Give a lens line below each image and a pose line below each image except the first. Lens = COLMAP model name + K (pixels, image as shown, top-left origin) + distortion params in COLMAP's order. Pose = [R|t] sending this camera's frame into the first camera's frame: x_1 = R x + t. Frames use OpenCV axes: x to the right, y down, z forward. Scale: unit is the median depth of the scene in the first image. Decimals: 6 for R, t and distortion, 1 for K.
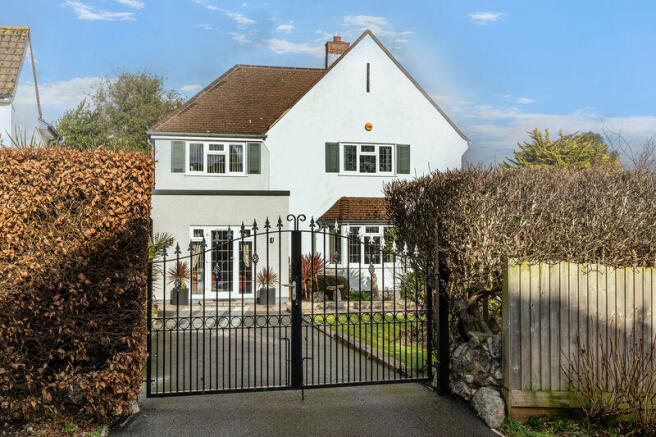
lens RADIAL K [[633.8, 0, 329.1], [0, 633.8, 219.5], [0, 0, 1]] dist [0.002243, 0.000000]
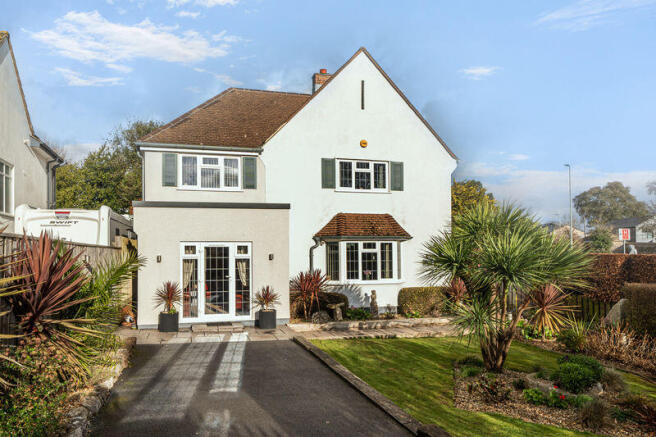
lens RADIAL K [[404.4, 0, 309.4], [0, 404.4, 245.3], [0, 0, 1]] dist [-0.005989, -0.000297]
pose [[0.998435, -0.004615, 0.055737, -0.061701], [0.004136, 0.999954, 0.008709, 0.009544], [-0.055775, -0.008465, 0.998407, 0.372406]]
